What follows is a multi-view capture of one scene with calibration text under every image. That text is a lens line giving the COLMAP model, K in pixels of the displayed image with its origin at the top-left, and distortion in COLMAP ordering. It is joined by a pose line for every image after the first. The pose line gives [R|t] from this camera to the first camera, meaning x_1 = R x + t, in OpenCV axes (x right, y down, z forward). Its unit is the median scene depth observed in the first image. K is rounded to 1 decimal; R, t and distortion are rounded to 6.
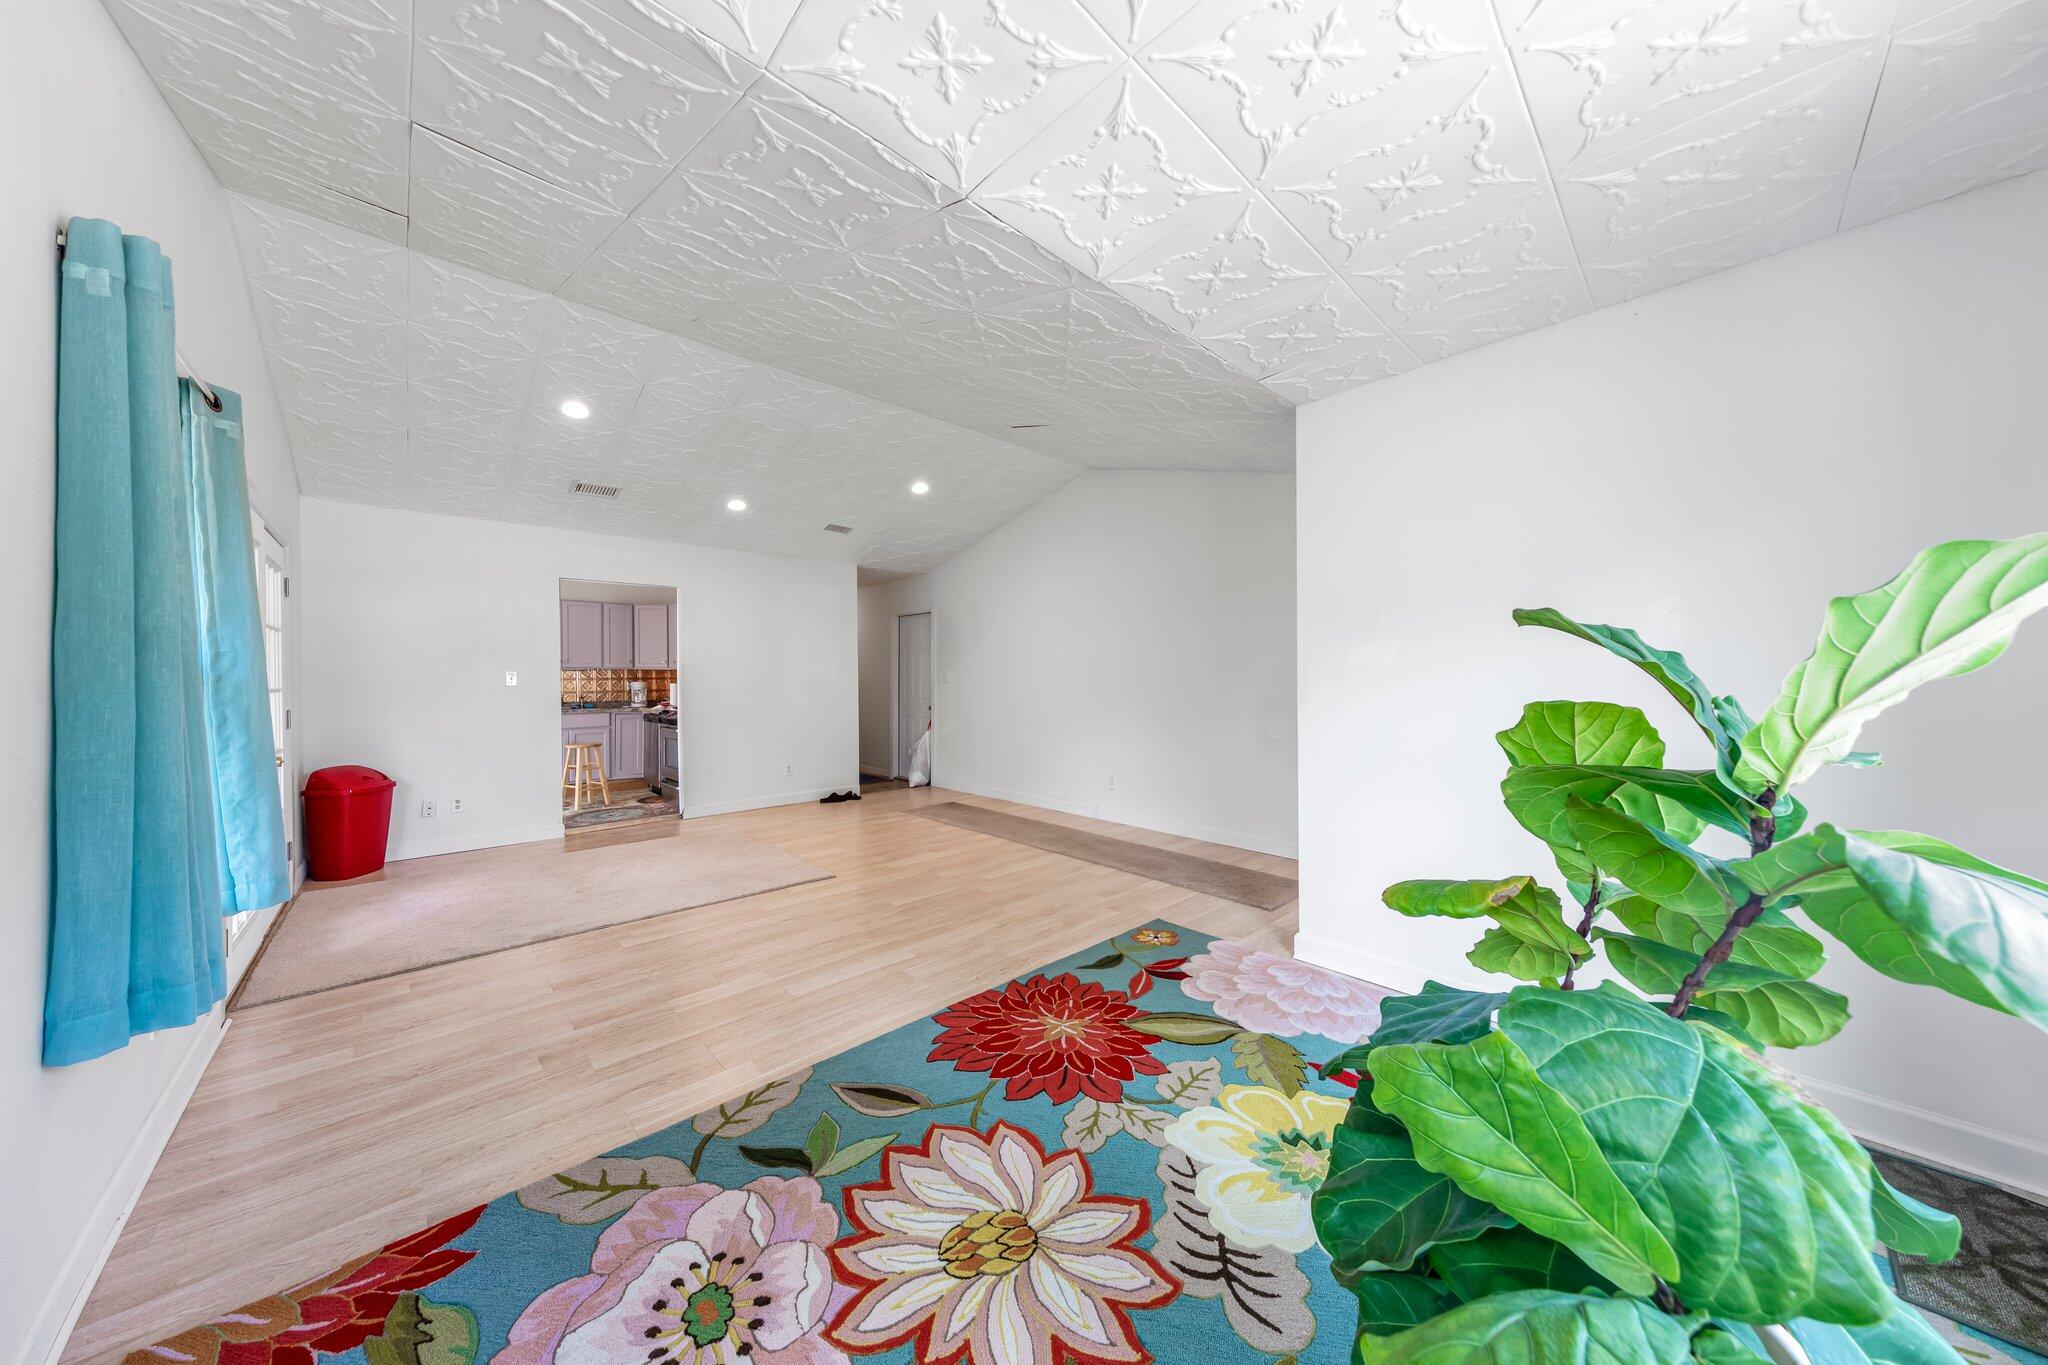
lens RADIAL K [[653.7, 0, 1022.3], [0, 653.7, 677.5], [0, 0, 1]] dist [0.000264, -0.000135]
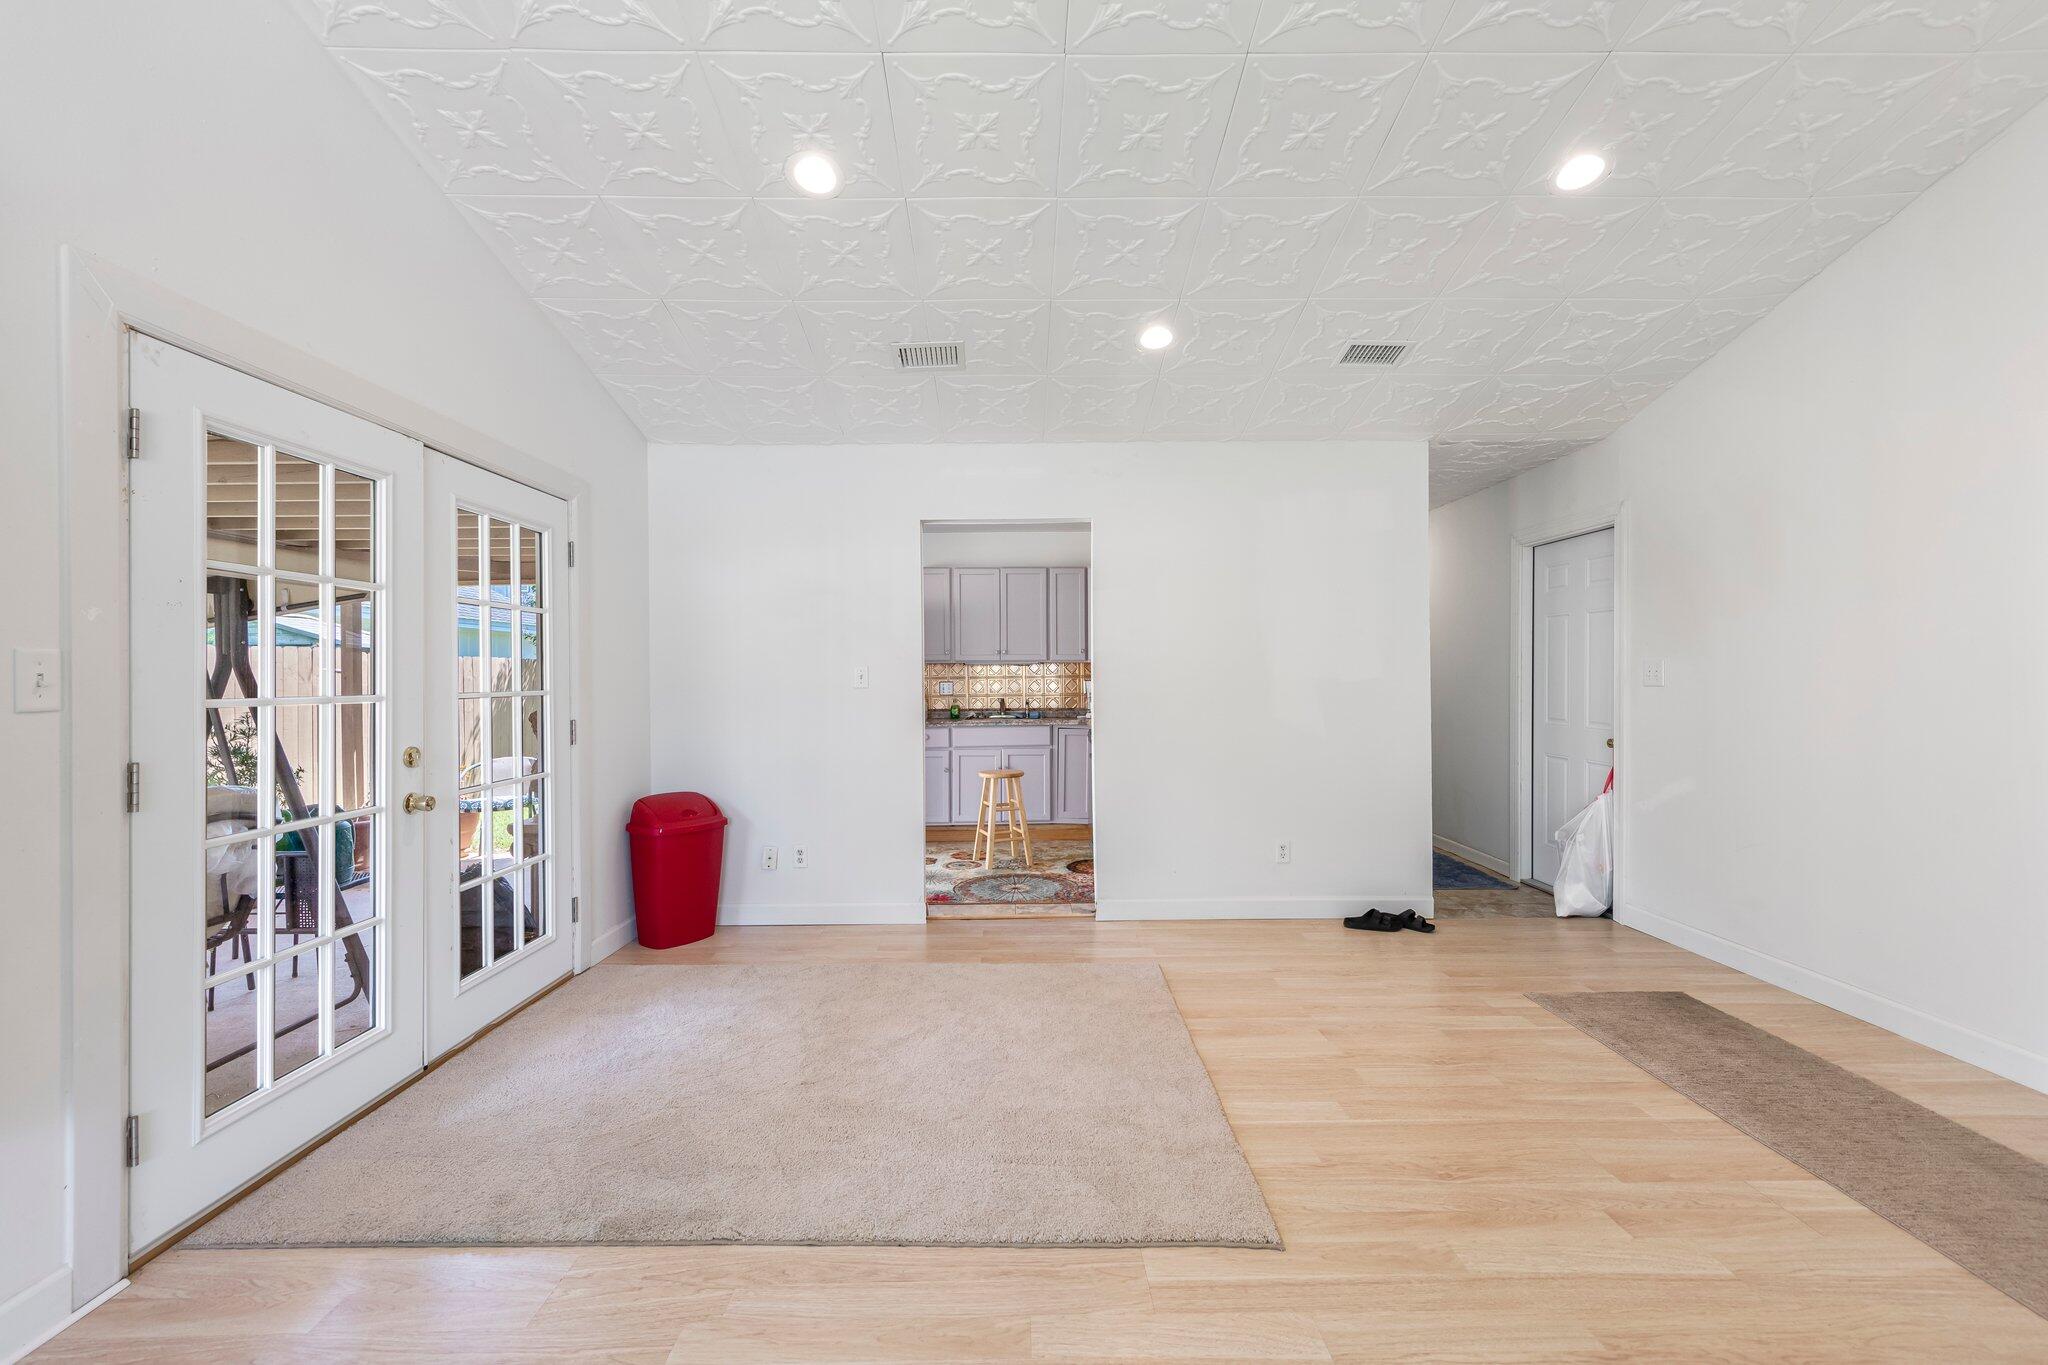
lens RADIAL K [[852.0, 0, 1027.5], [0, 852.0, 679.9], [0, 0, 1]] dist [0.002245, 0.000312]
pose [[0.738683, 0.002761, -0.674048, -0.127865], [0.002107, 0.999977, 0.006405, -0.000890], [0.674050, -0.006151, 0.738660, 0.902240]]
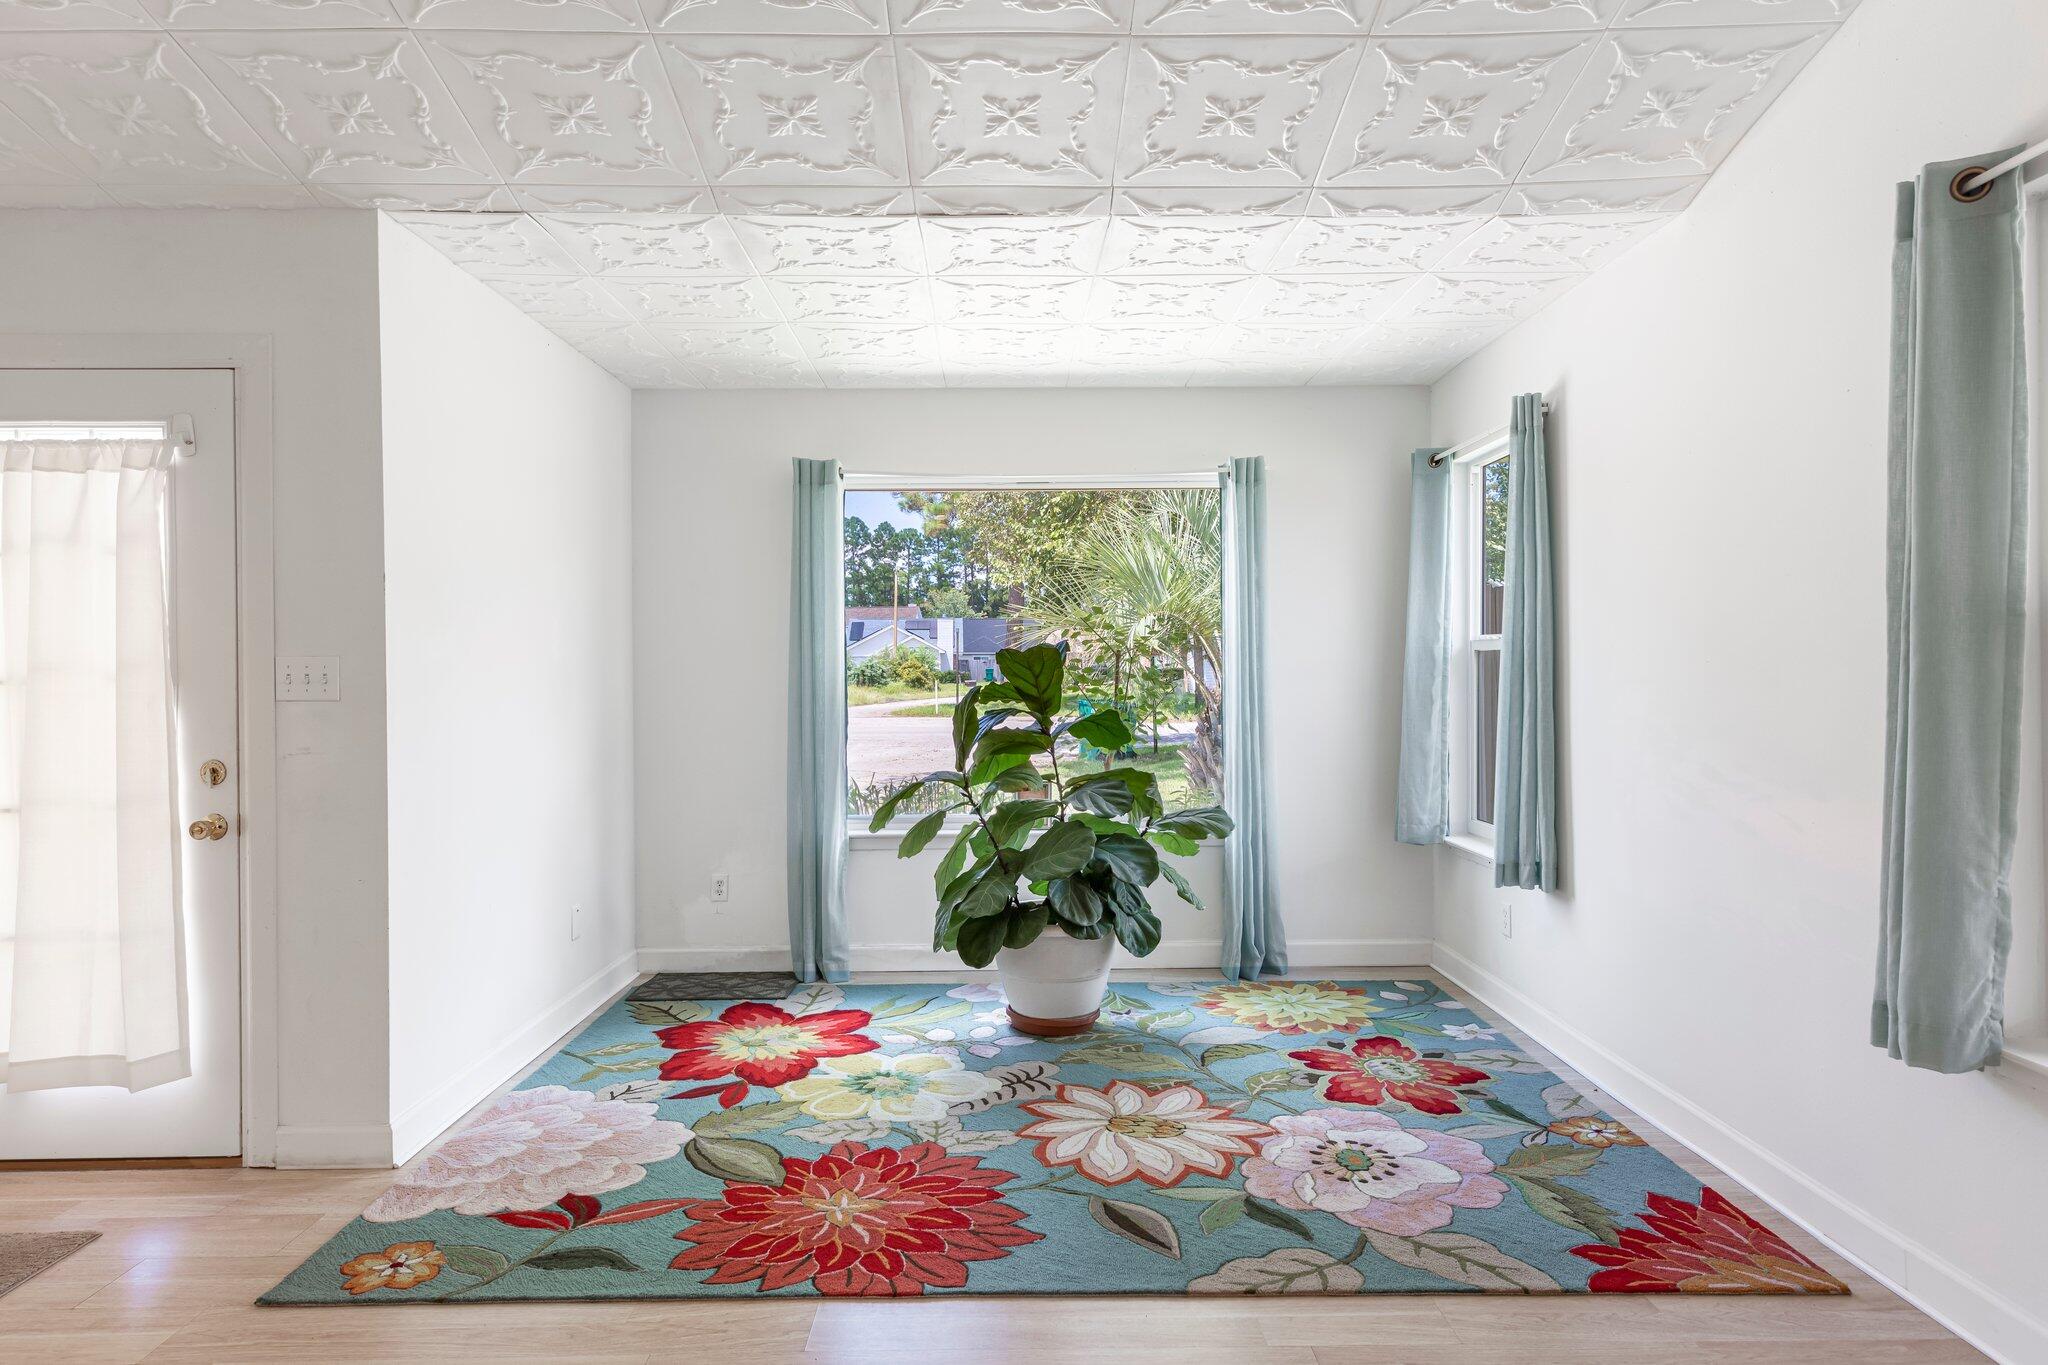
lens RADIAL K [[1213.4, 0, 1025.7], [0, 1213.4, 679.1], [0, 0, 1]] dist [0.005750, -0.002300]
pose [[-0.735863, 0.006164, 0.677102, -0.797606], [0.010774, 0.999939, 0.002606, 0.002579], [-0.677044, 0.009213, -0.735885, 1.561123]]
